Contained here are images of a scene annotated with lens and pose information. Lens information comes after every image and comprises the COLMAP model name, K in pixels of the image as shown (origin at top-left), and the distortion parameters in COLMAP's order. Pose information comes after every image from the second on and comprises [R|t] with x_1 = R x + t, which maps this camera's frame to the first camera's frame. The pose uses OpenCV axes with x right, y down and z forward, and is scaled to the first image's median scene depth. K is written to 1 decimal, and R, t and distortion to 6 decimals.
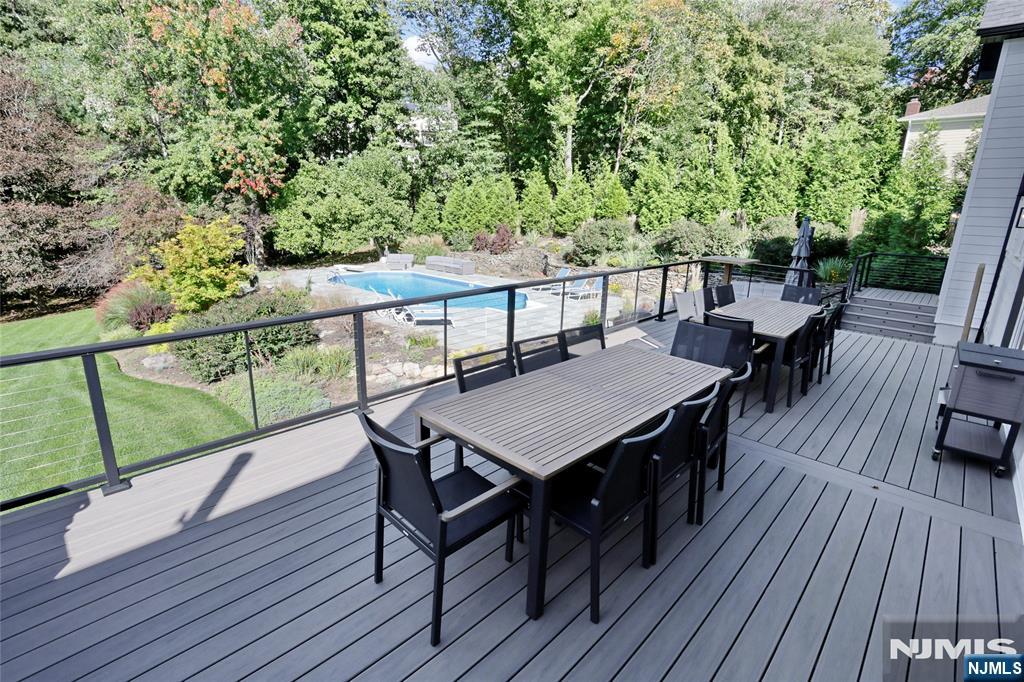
lens RADIAL K [[488.2, 0, 512.0], [0, 488.2, 341.0], [0, 0, 1]] dist [-0.063760, 0.023689]
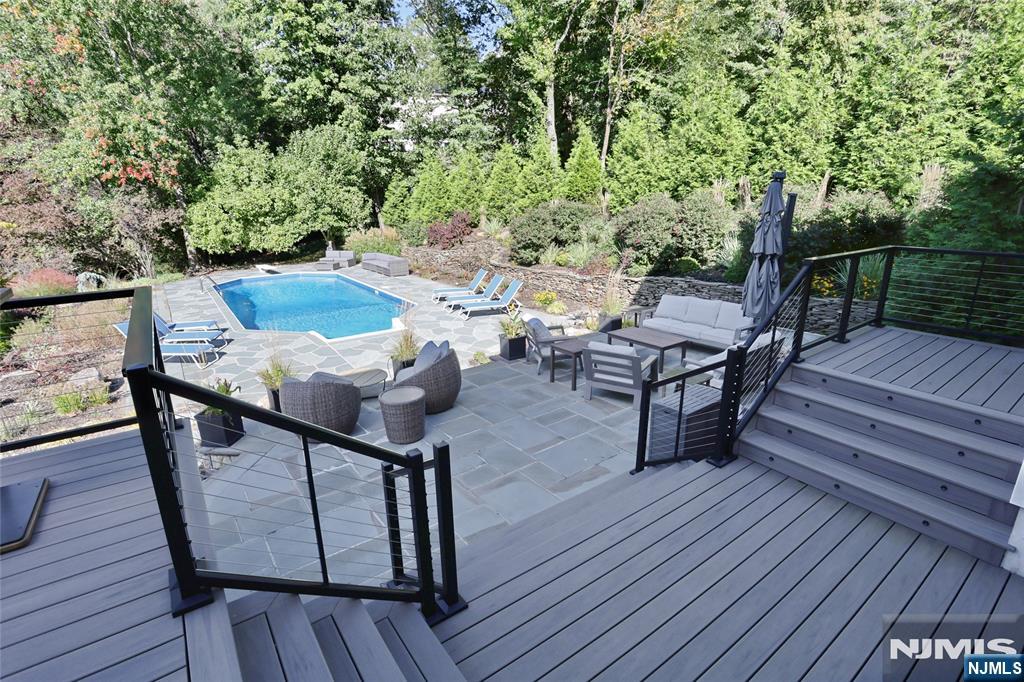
lens RADIAL K [[488.2, 0, 512.0], [0, 488.2, 341.0], [0, 0, 1]] dist [-0.063760, 0.023689]
pose [[0.981684, 0.022955, -0.189128, 0.246441], [-0.019228, 0.999584, 0.021520, -0.050913], [0.189543, -0.017490, 0.981717, 0.252264]]
